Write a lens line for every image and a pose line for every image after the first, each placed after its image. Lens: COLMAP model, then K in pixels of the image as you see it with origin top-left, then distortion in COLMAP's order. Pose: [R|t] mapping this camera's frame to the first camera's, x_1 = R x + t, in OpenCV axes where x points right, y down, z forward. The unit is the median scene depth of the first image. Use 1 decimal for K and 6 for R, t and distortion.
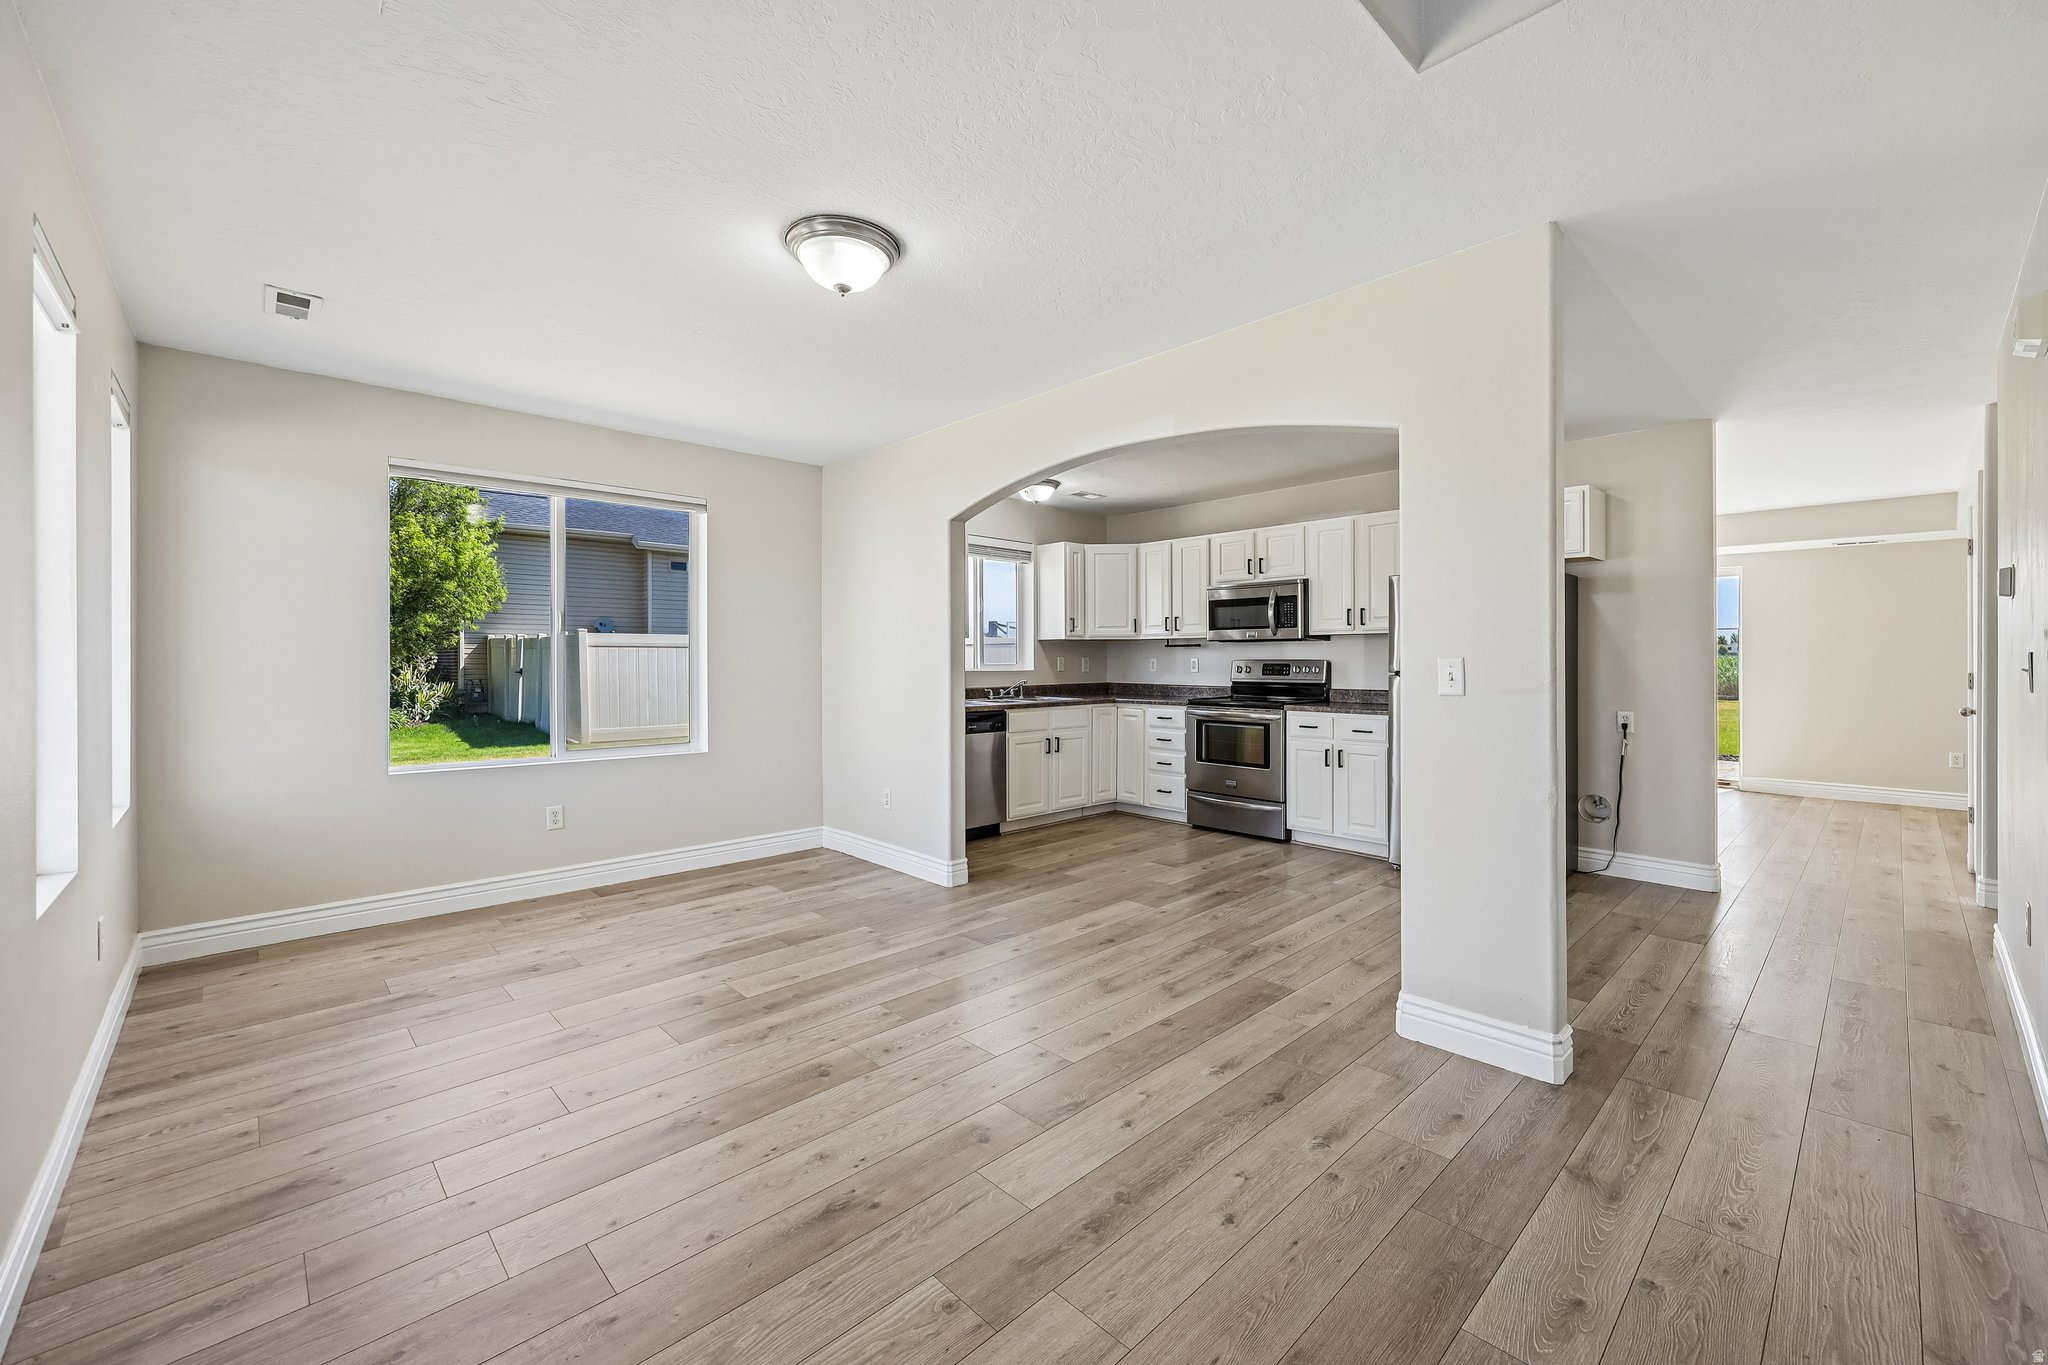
lens RADIAL K [[825.3, 0, 1023.1], [0, 825.3, 663.9], [0, 0, 1]] dist [-0.000618, 0.000546]
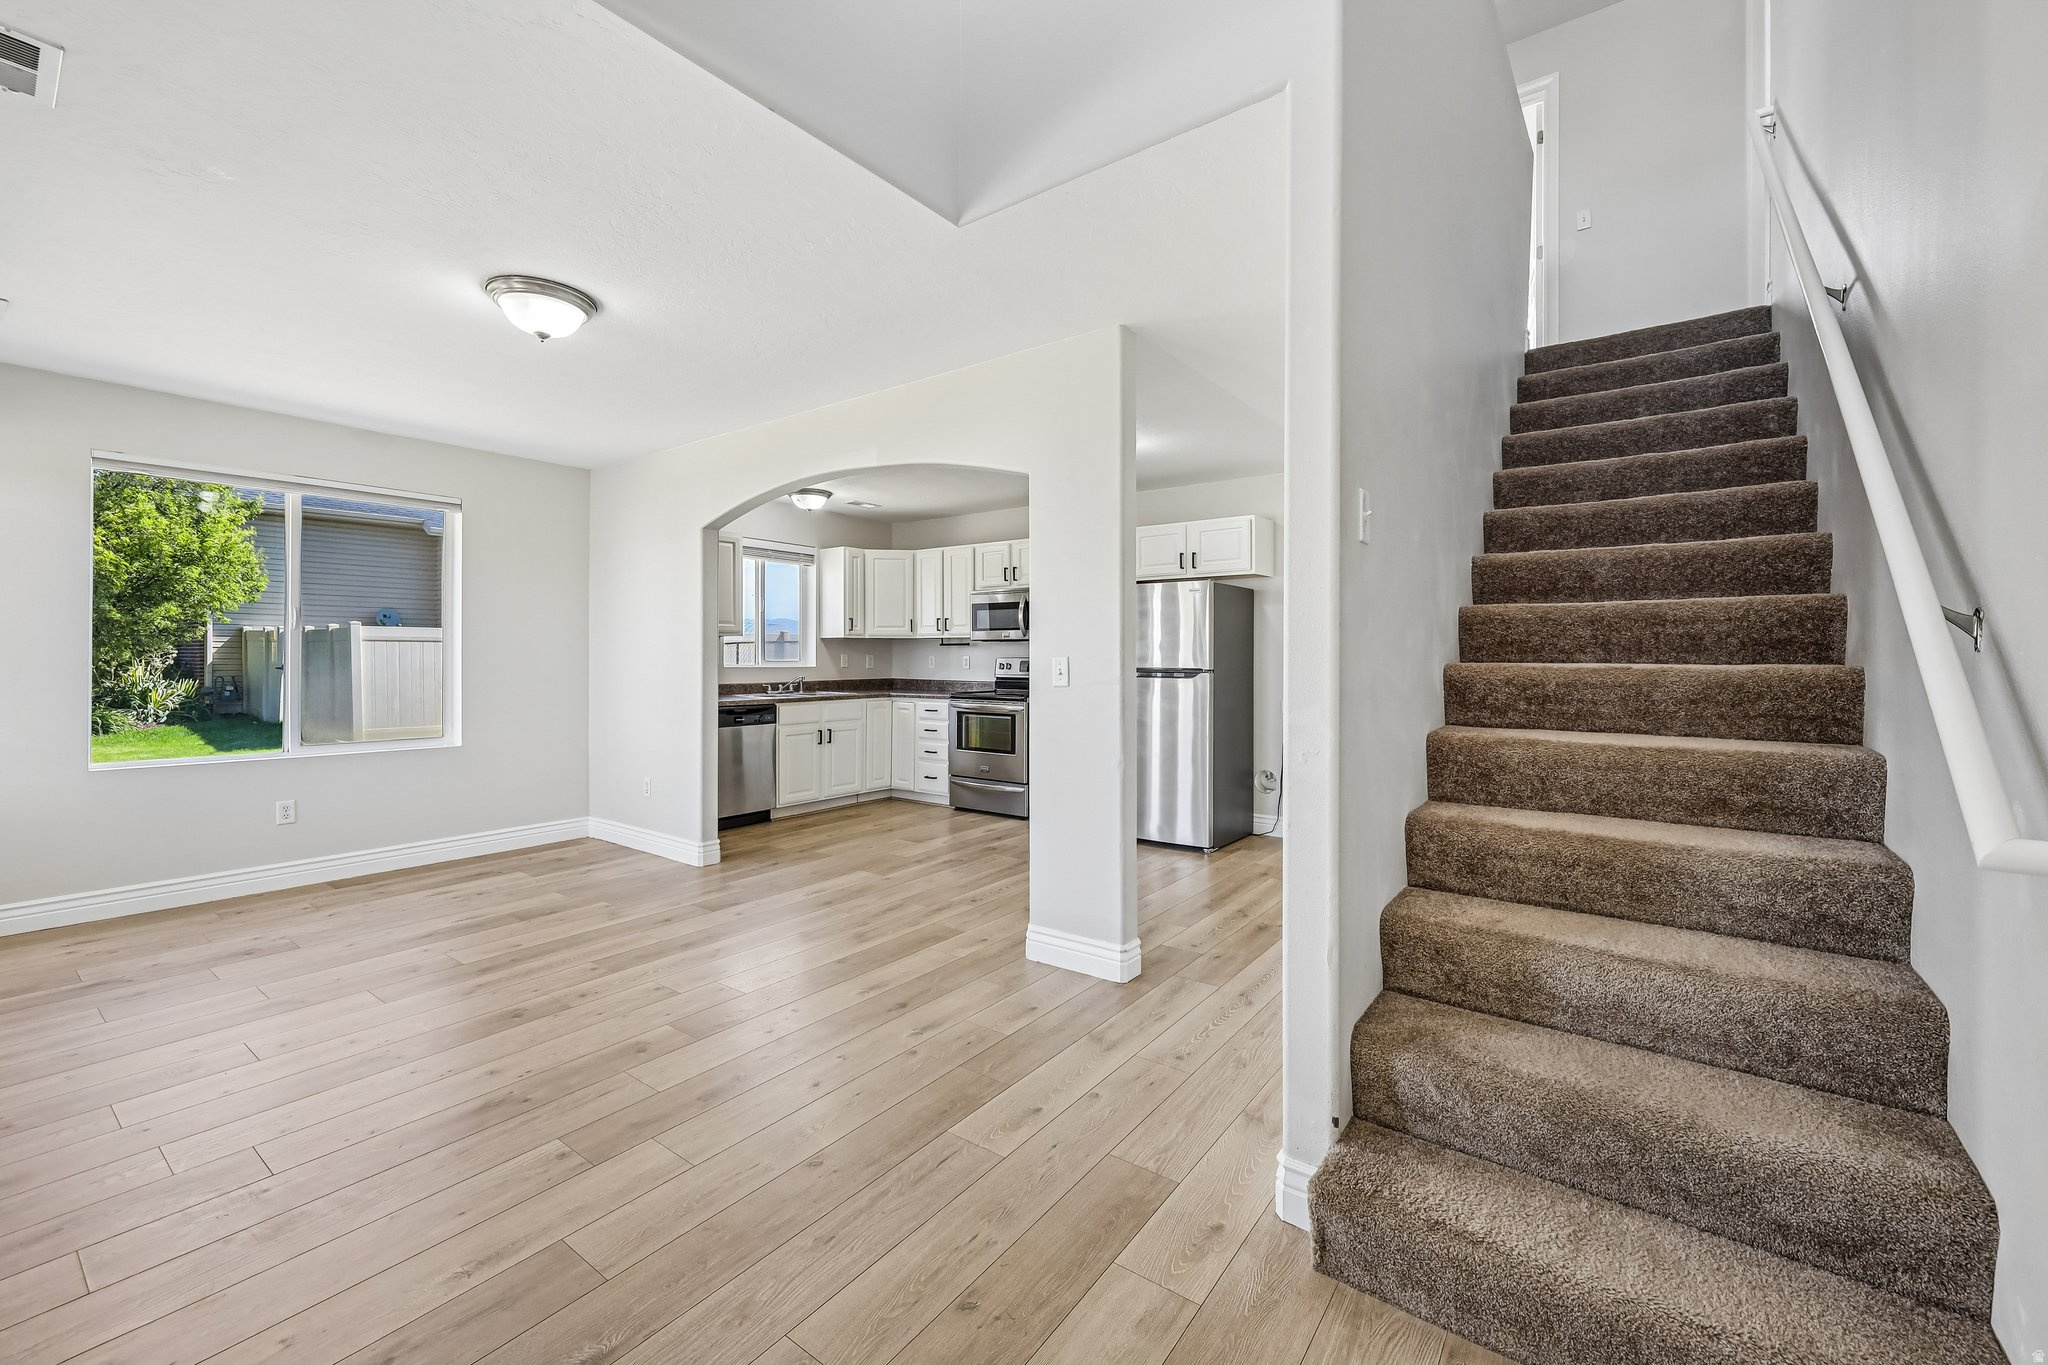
lens RADIAL K [[830.5, 0, 1022.5], [0, 830.5, 656.5], [0, 0, 1]] dist [-0.000903, 0.000270]
pose [[0.985416, 0.003798, 0.170121, 0.127428], [-0.002890, 0.999980, -0.005583, -0.000298], [-0.170139, 0.005010, 0.985407, -0.132439]]
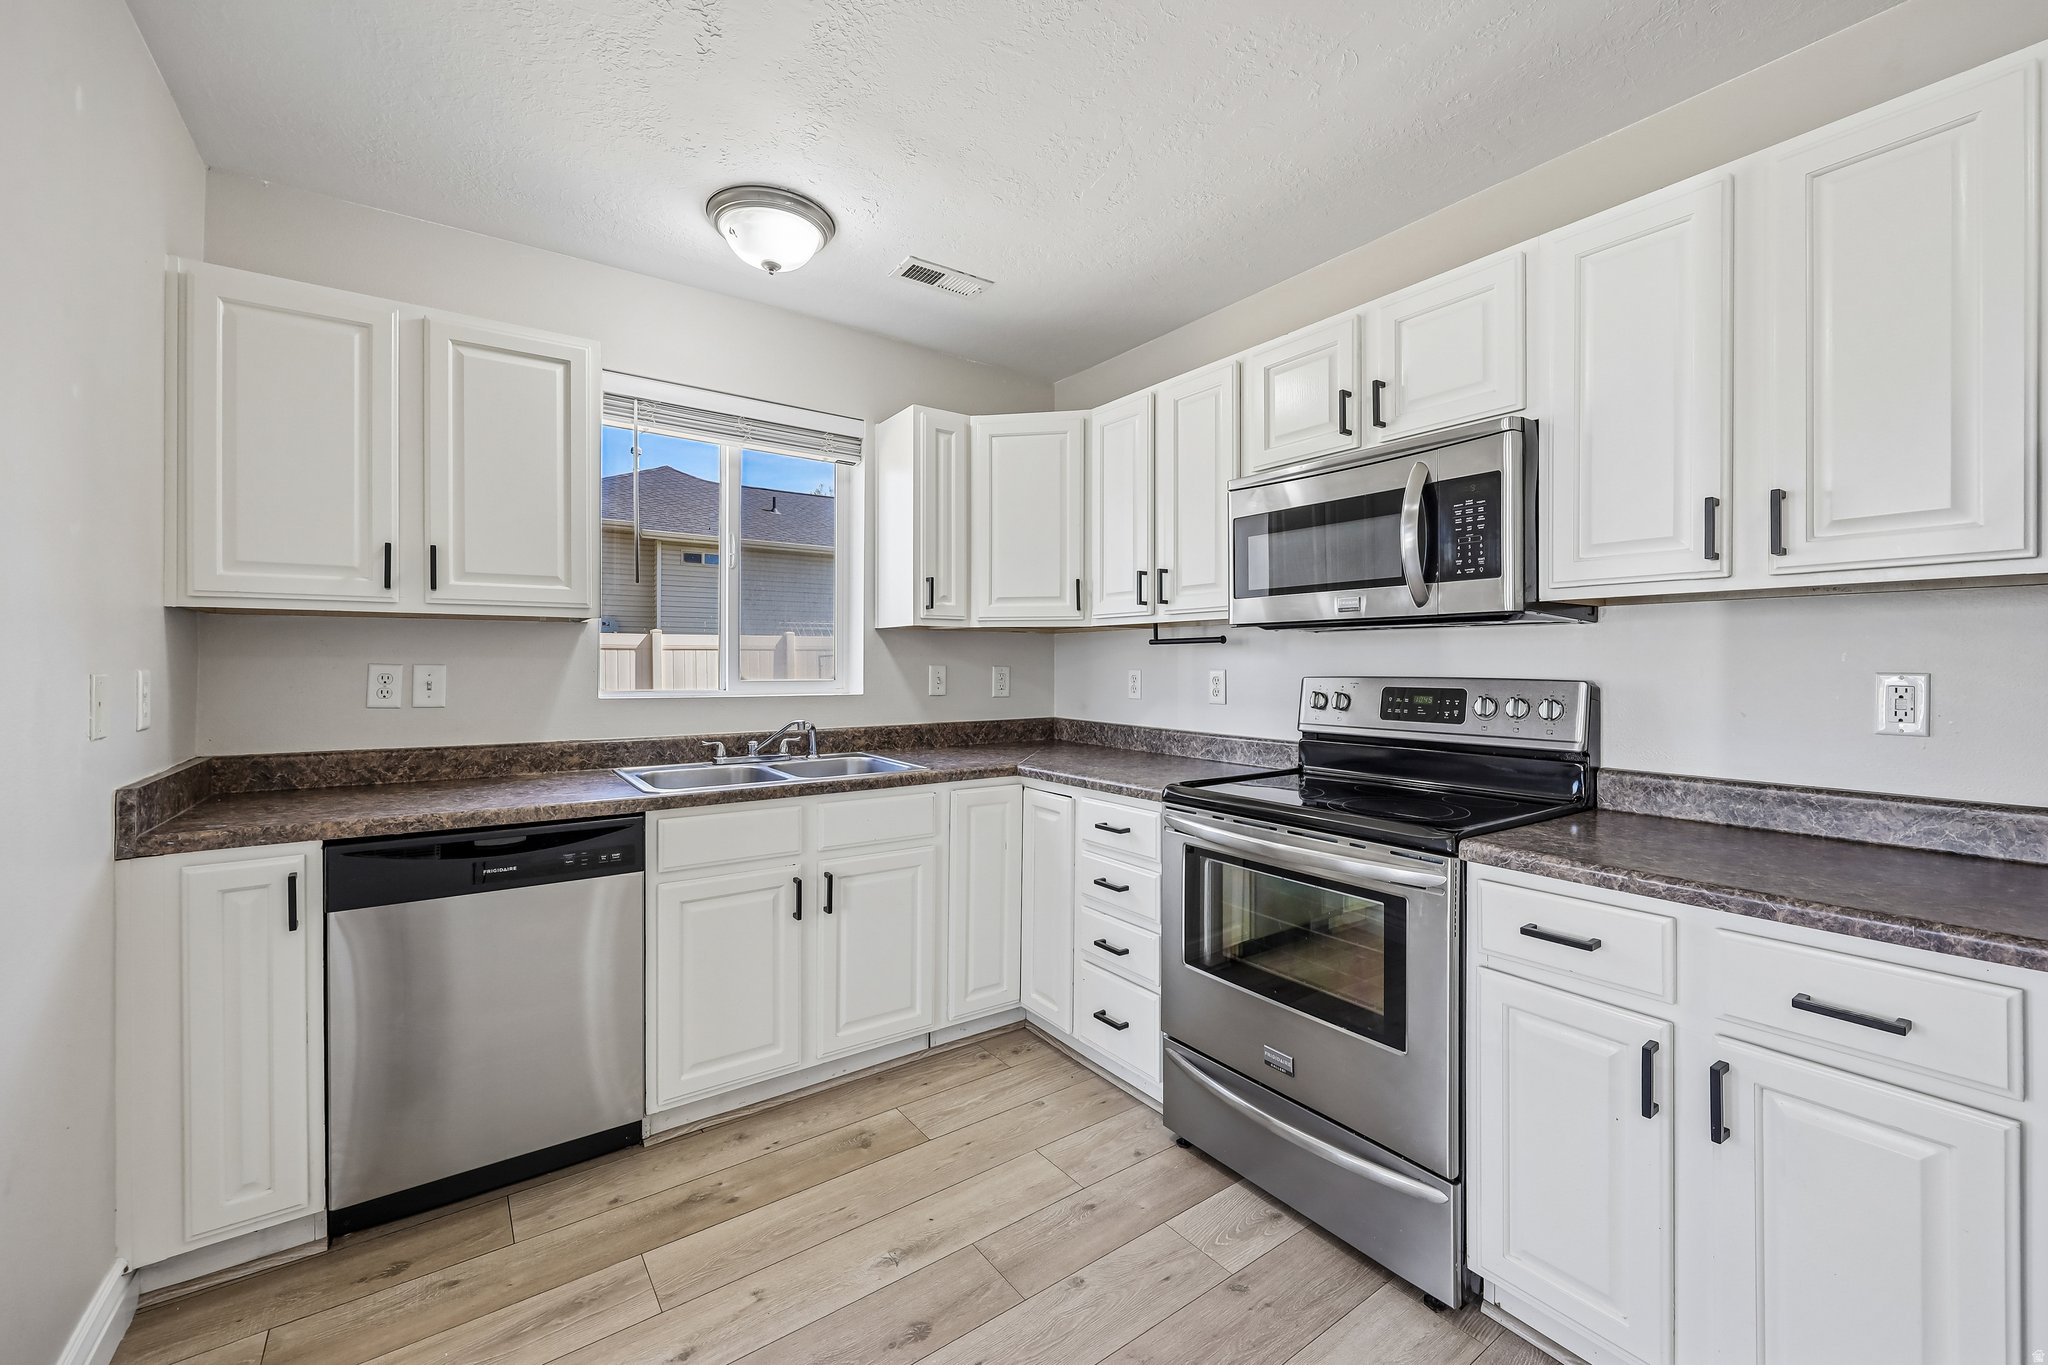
lens RADIAL K [[825.3, 0, 1023.1], [0, 825.3, 663.9], [0, 0, 1]] dist [-0.000618, 0.000546]
pose [[0.991070, 0.004188, -0.133276, 0.223344], [-0.004945, 0.999973, -0.005347, -0.009932], [0.133250, 0.005958, 0.991065, 0.761091]]
